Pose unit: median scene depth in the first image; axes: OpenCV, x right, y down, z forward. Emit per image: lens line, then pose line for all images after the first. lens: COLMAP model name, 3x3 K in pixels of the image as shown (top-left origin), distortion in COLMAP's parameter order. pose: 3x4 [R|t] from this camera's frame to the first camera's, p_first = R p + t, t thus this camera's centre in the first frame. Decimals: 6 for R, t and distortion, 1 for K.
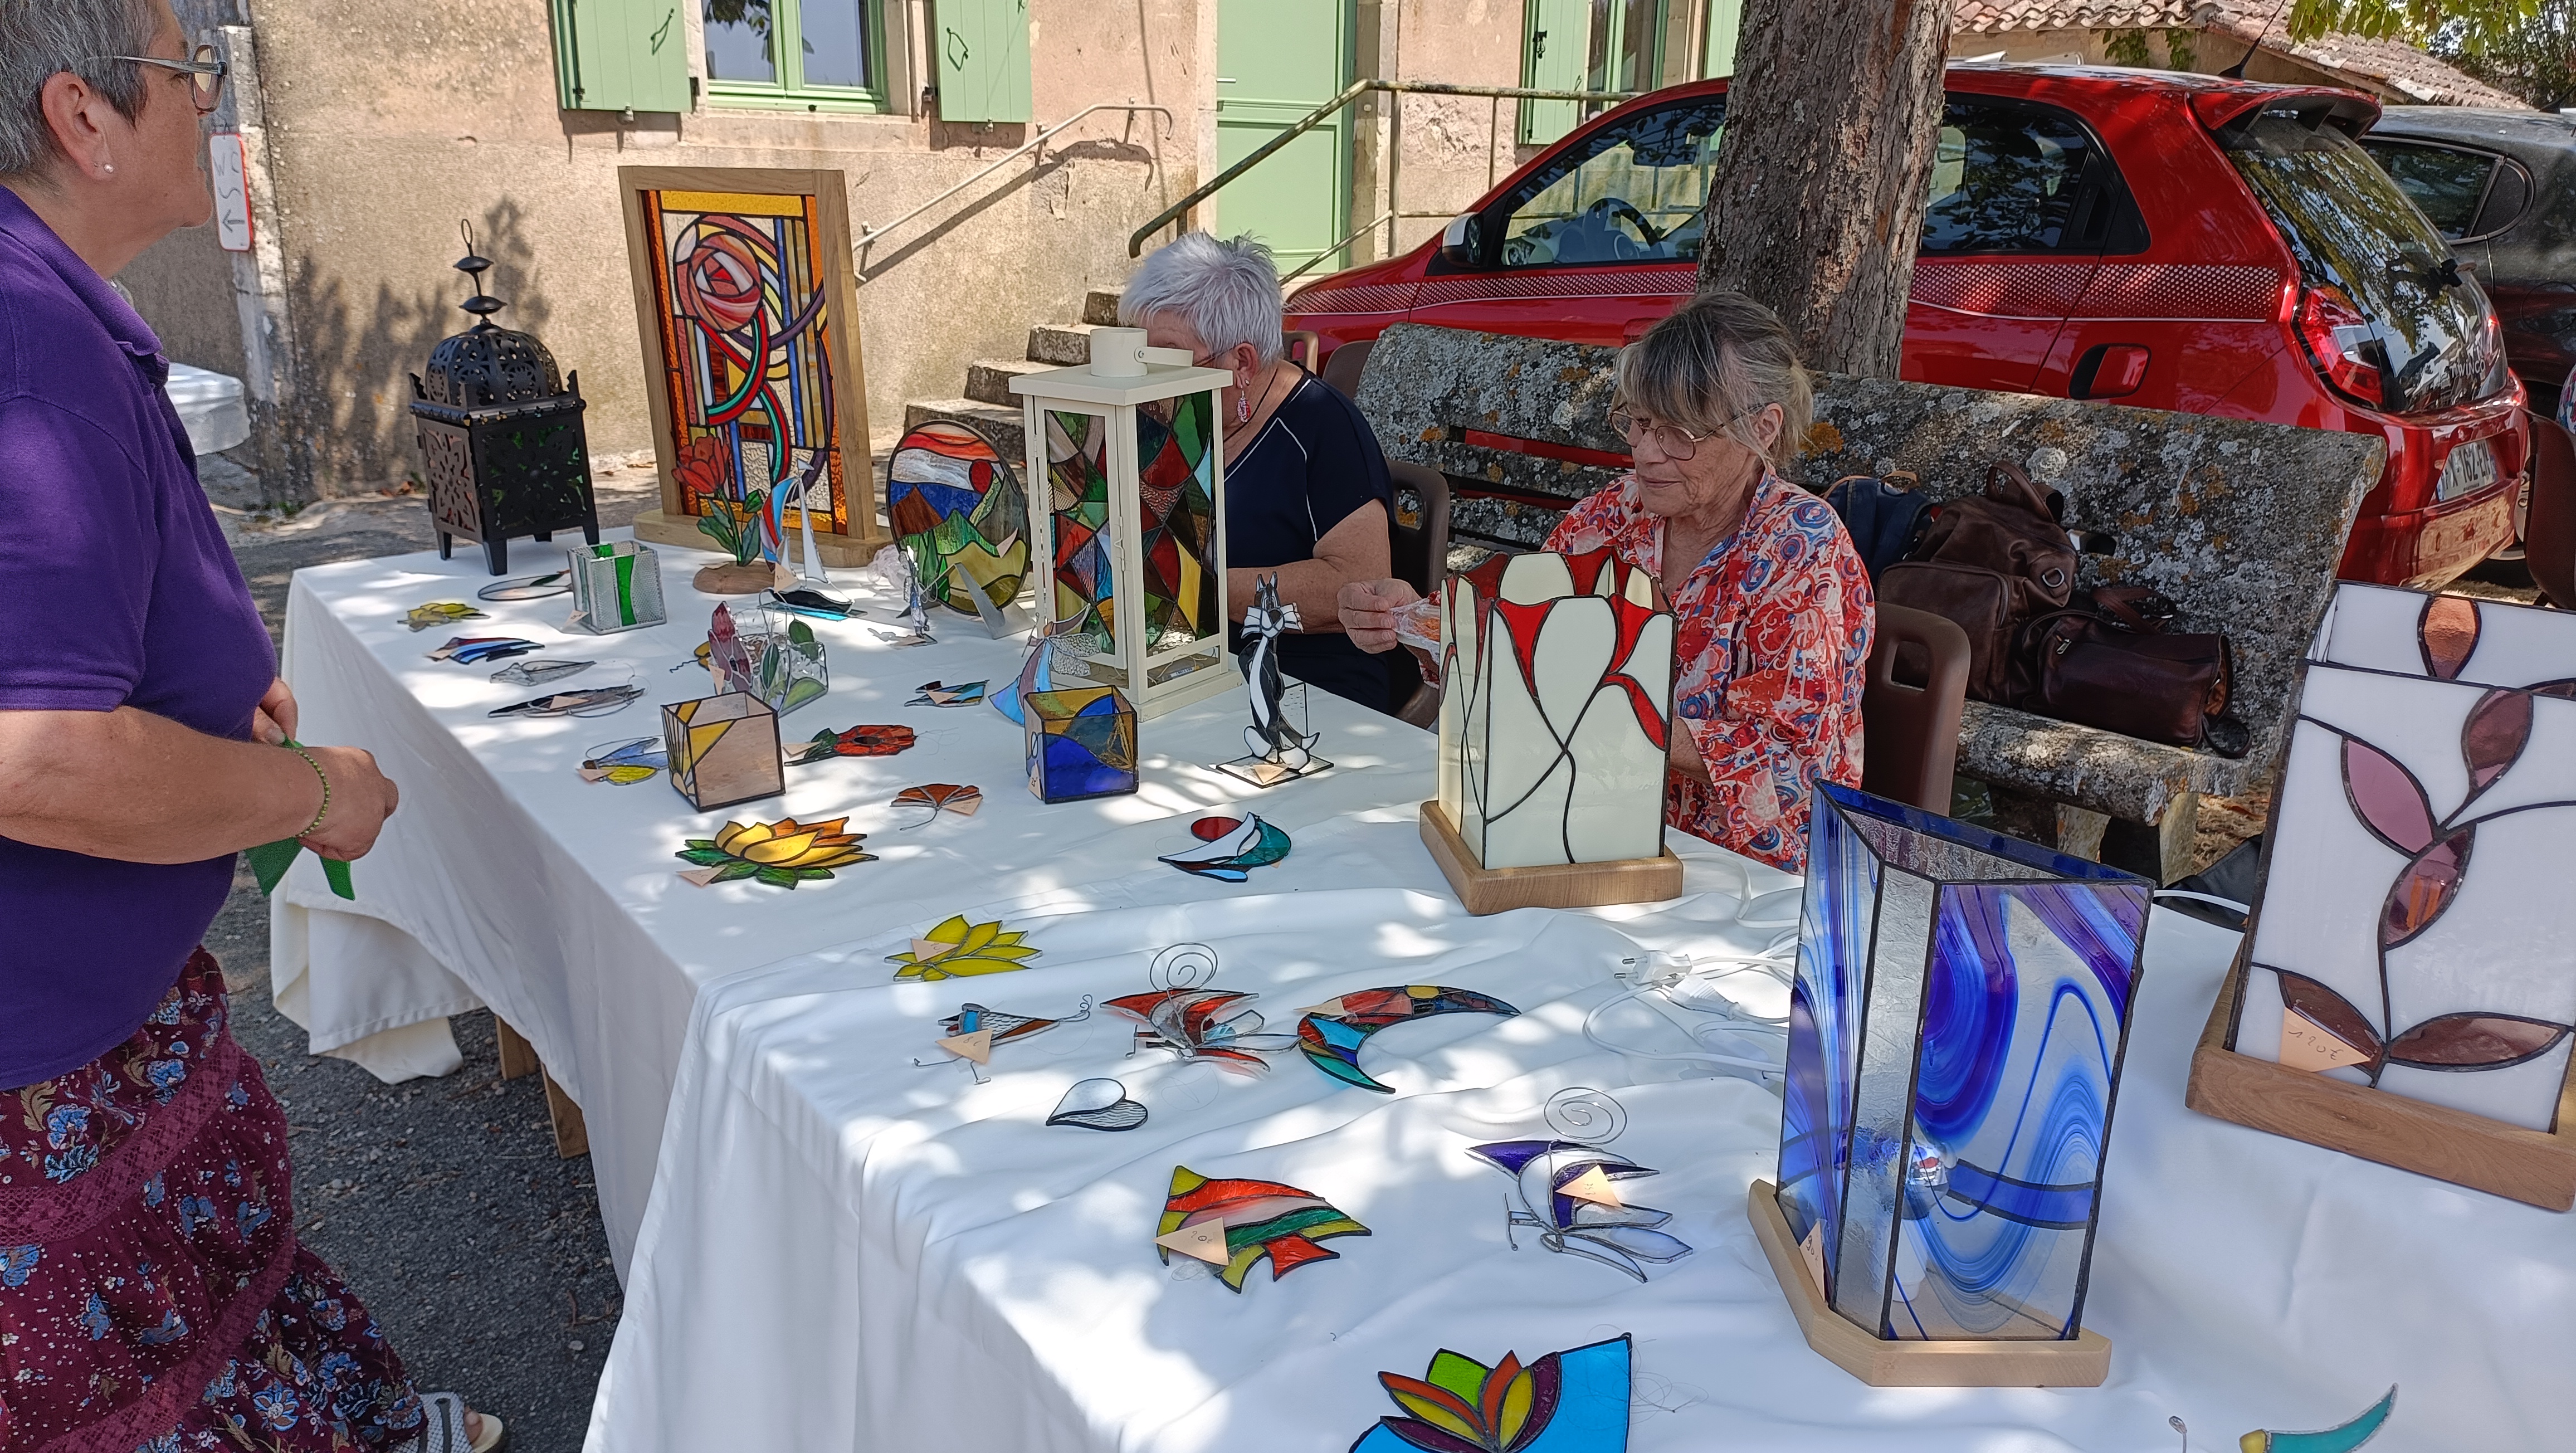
lens RADIAL K [[1873.8, 0, 1286.1], [0, 1873.8, 717.9], [0, 0, 1]] dist [0.081898, -0.097369]
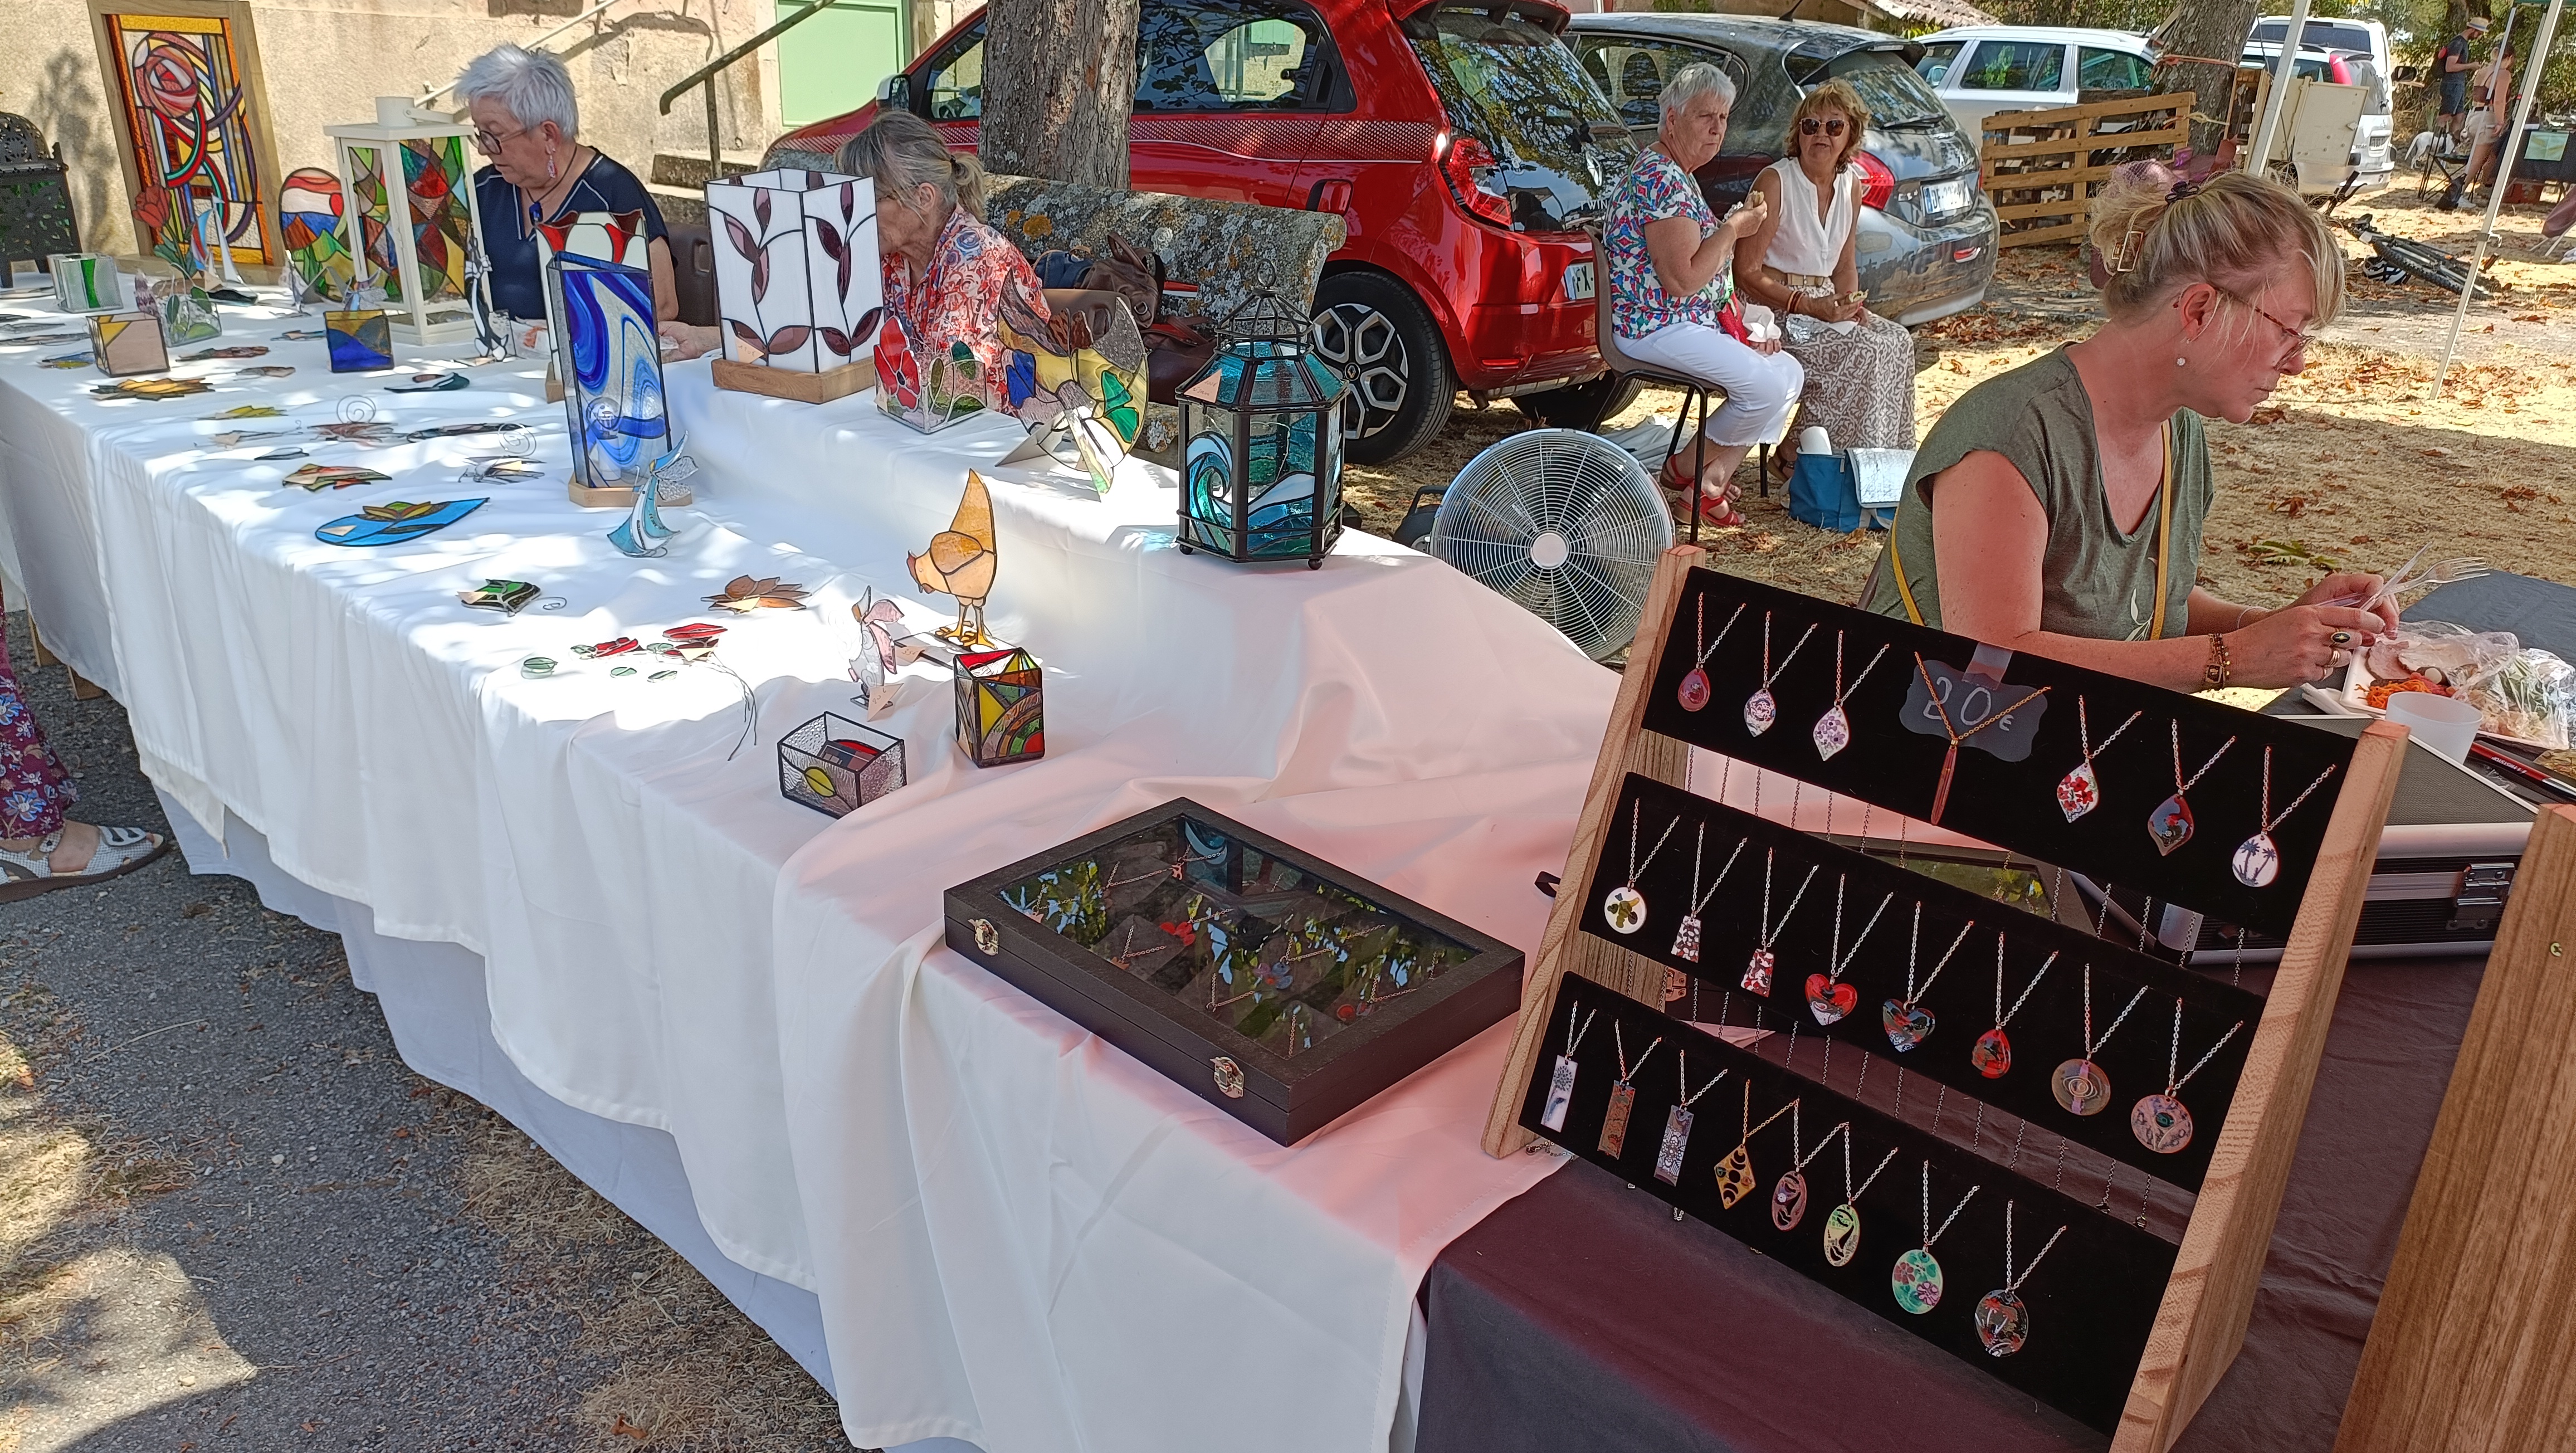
lens RADIAL K [[1873.8, 0, 1286.1], [0, 1873.8, 717.9], [0, 0, 1]] dist [0.081898, -0.097369]
pose [[0.988638, -0.028027, 0.147683, 0.297204], [0.021001, 0.998582, 0.048916, 0.188248], [-0.148844, -0.045258, 0.987824, -0.538039]]
